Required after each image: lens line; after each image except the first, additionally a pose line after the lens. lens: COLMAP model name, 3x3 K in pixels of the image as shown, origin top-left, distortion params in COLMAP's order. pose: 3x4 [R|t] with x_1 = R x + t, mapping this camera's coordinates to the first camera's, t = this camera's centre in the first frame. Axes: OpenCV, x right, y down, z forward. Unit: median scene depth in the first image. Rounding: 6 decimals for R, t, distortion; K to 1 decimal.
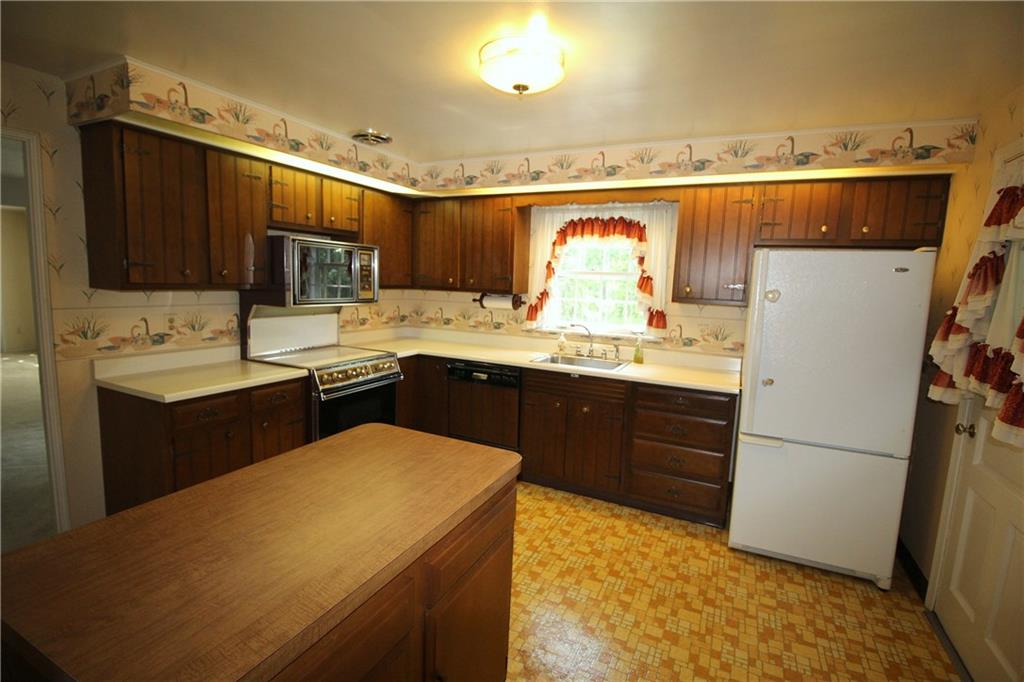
lens RADIAL K [[467.3, 0, 512.0], [0, 467.3, 341.0], [0, 0, 1]] dist [-0.023321, -0.000402]
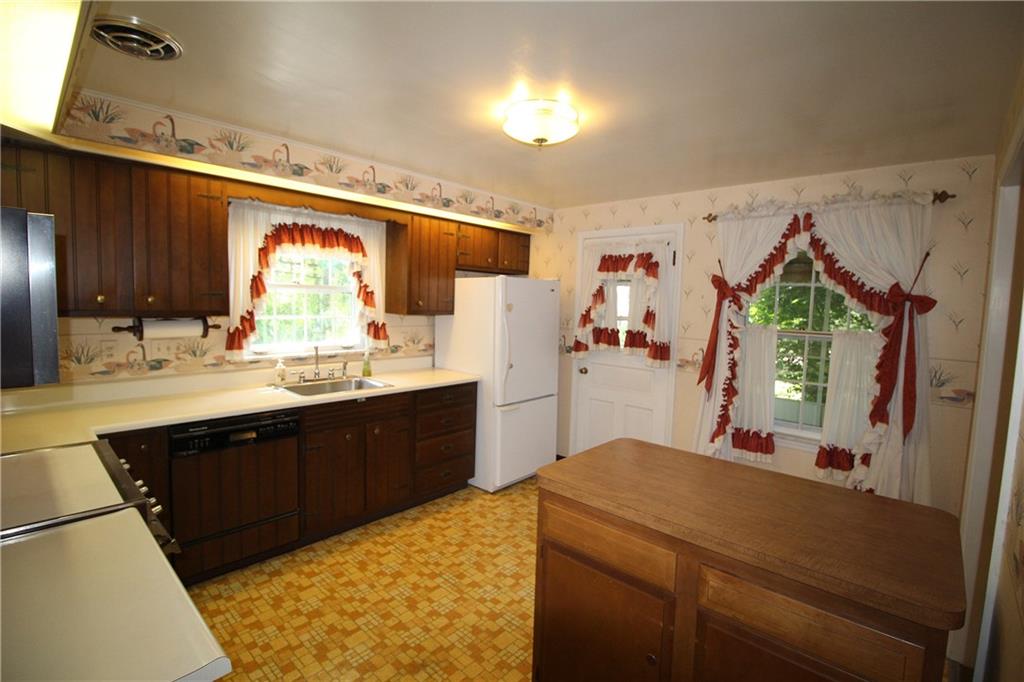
lens RADIAL K [[477.8, 0, 515.8], [0, 477.8, 338.1], [0, 0, 1]] dist [0.019460, -0.000018]
pose [[0.284686, -0.111426, 0.952123, -0.718110], [0.100496, 0.991218, 0.085952, -0.105699], [-0.953339, 0.071216, 0.293383, 0.441497]]
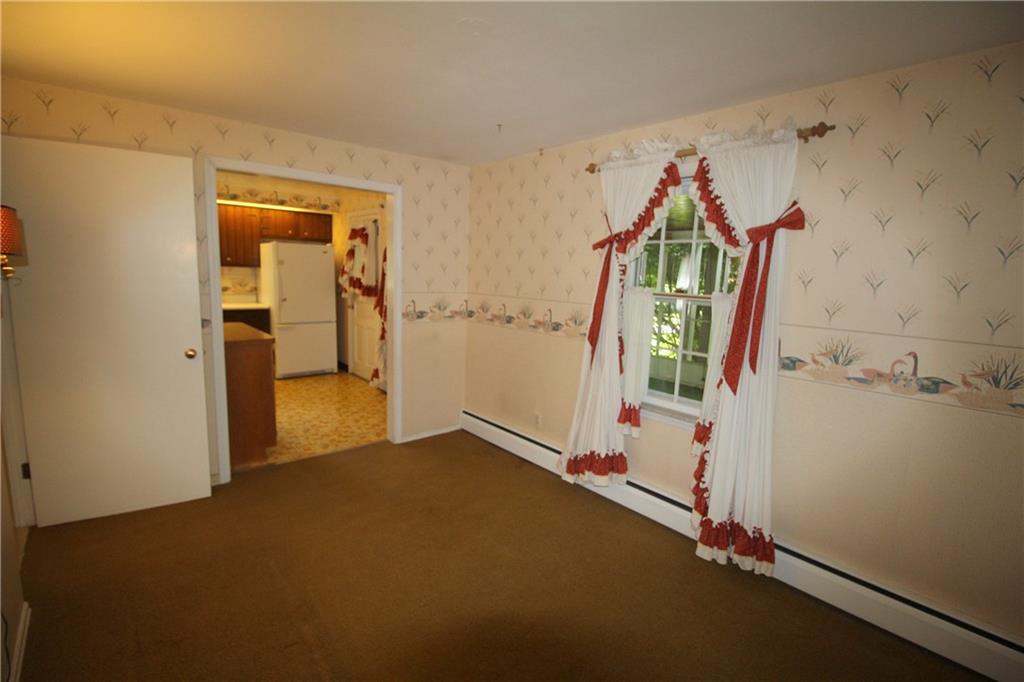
lens RADIAL K [[467.3, 0, 512.0], [0, 467.3, 341.0], [0, 0, 1]] dist [-0.023321, -0.000402]
pose [[0.376176, -0.169323, 0.910945, -0.970204], [0.091453, 0.985145, 0.145349, 0.046952], [-0.922024, 0.028632, 0.386073, -0.778749]]
